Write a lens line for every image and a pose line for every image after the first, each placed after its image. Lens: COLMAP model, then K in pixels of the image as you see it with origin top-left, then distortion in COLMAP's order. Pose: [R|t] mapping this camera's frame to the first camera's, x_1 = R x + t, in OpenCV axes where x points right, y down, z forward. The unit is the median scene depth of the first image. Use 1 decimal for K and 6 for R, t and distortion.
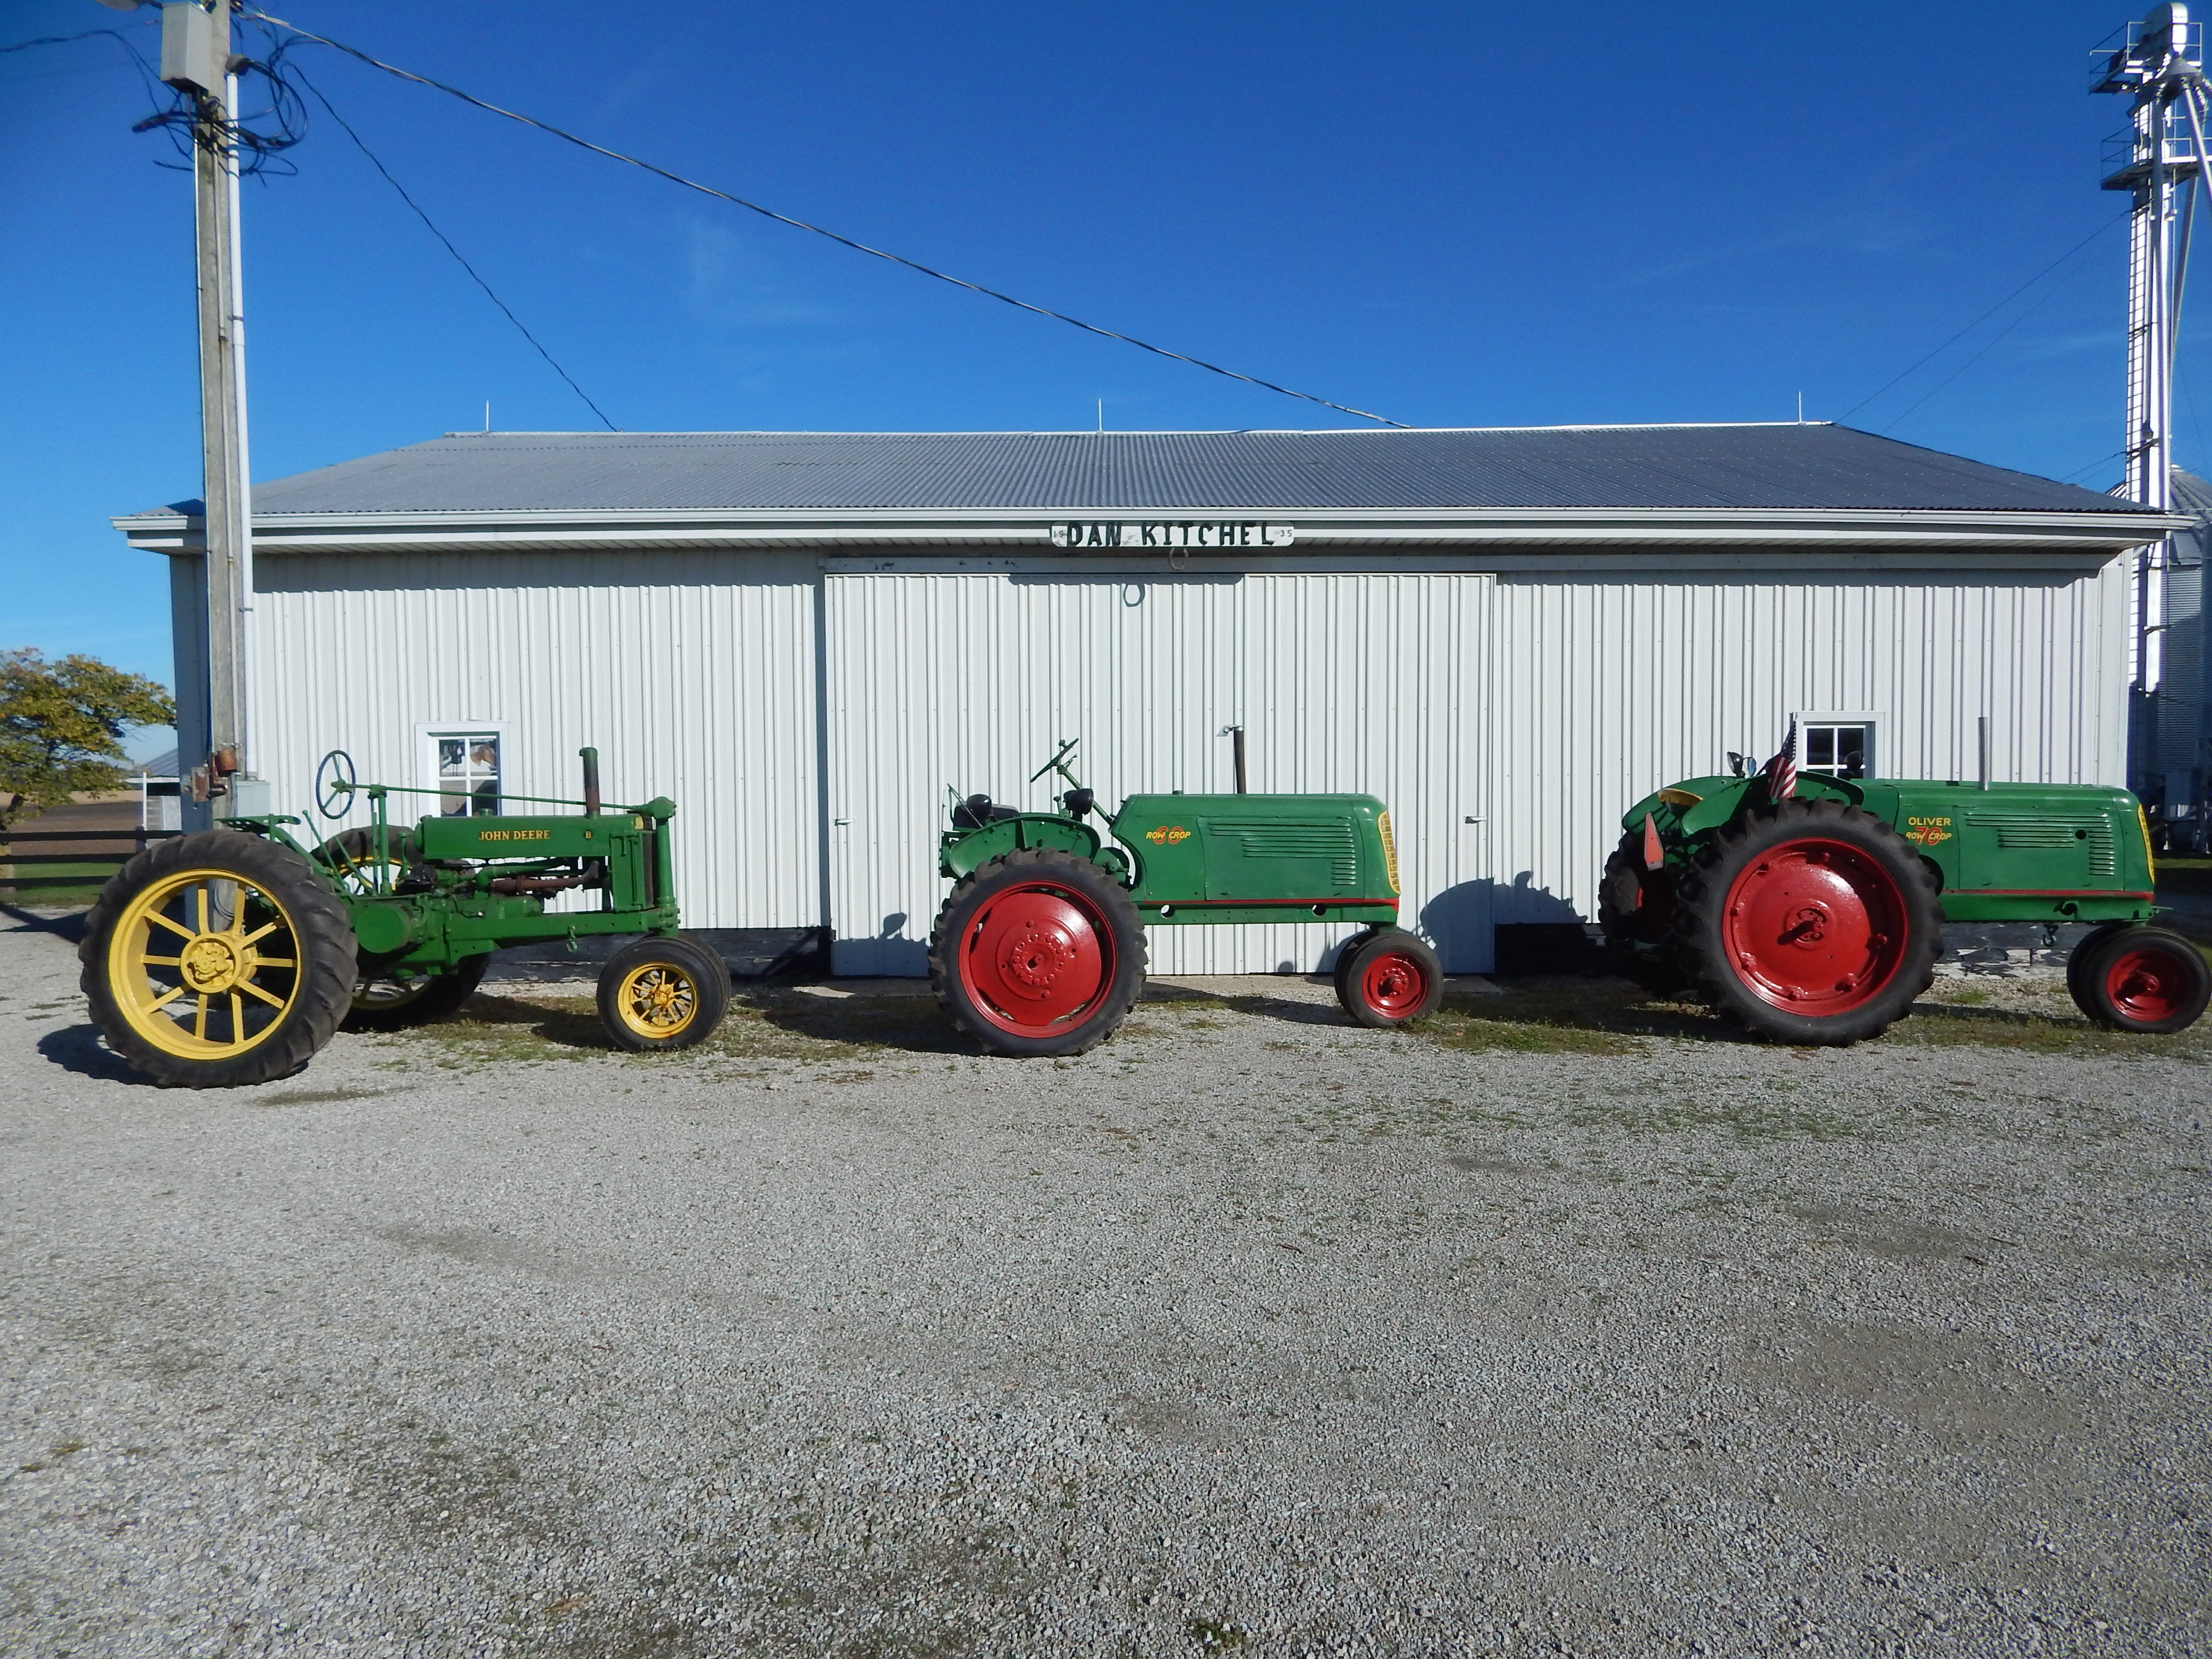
lens RADIAL K [[1455.3, 0, 1106.0], [0, 1455.3, 829.5], [0, 0, 1]] dist [0.021310, -0.019002]
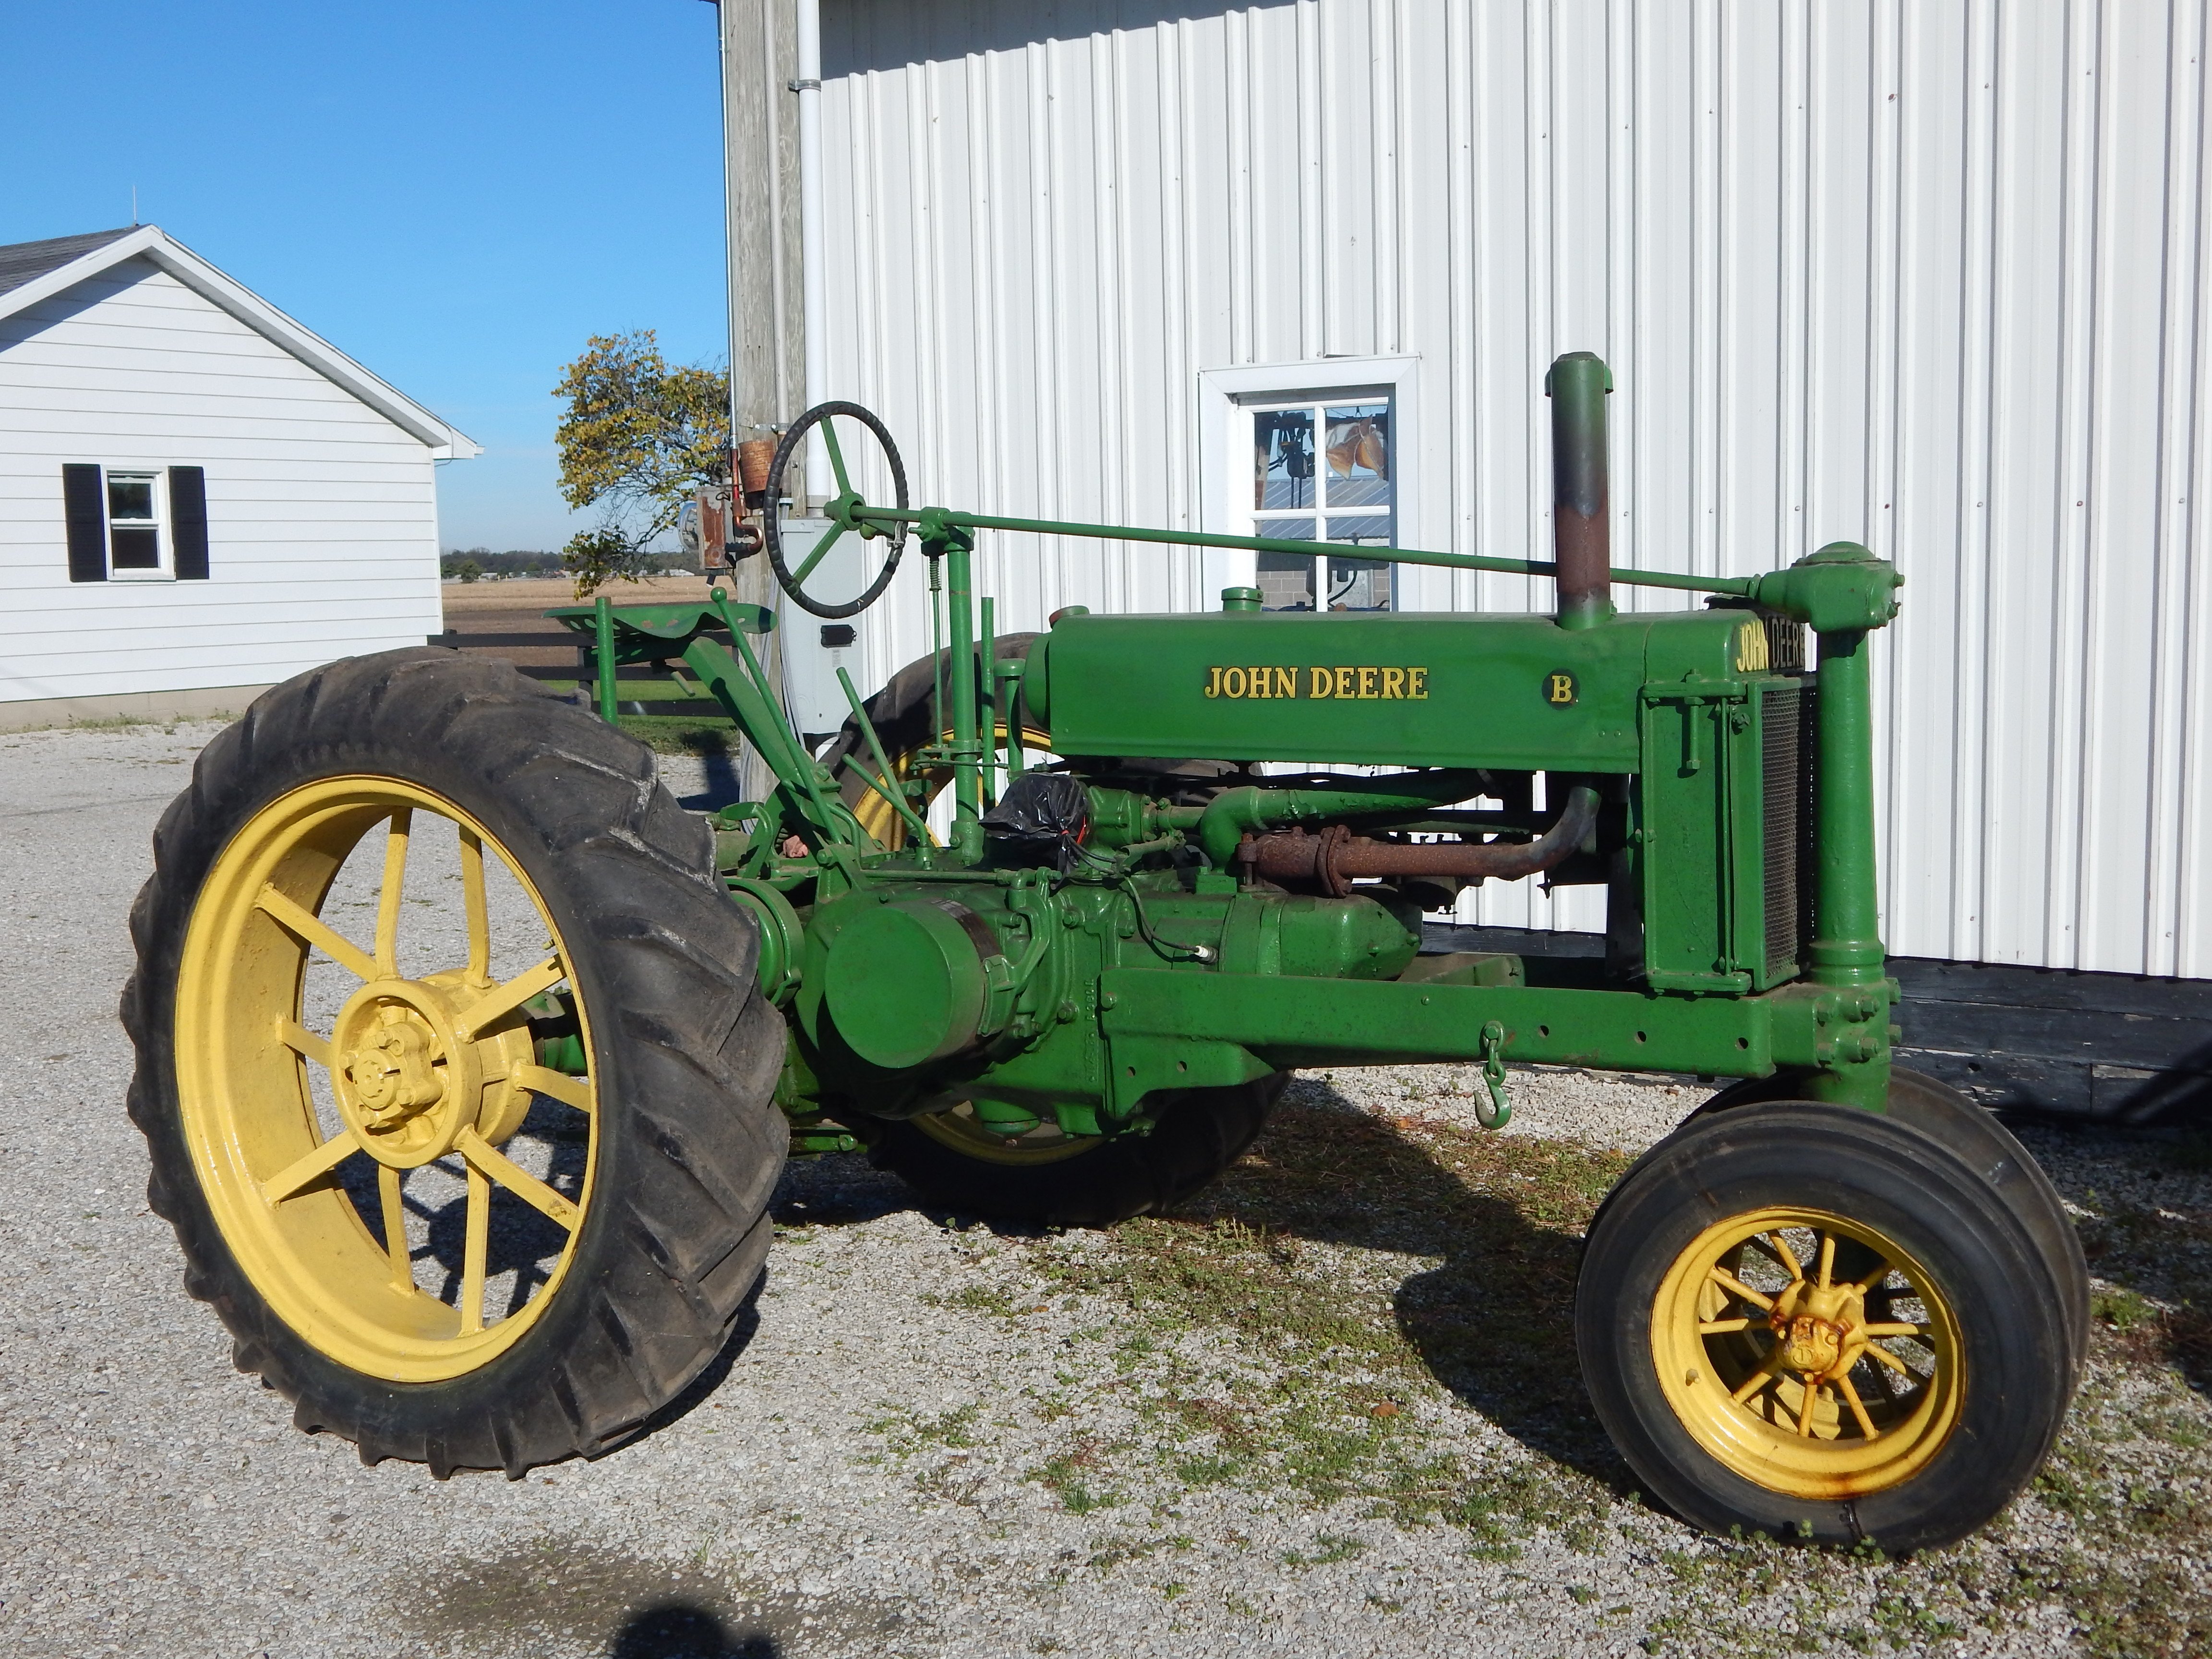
lens RADIAL K [[2455.6, 0, 1107.2], [0, 2455.6, 772.2], [0, 0, 1]] dist [-0.006846, -0.007369]
pose [[0.840654, 0.046008, -0.539615, -0.181911], [-0.016959, 0.998133, 0.058683, -0.005789], [0.541307, -0.040181, 0.839864, 0.575831]]
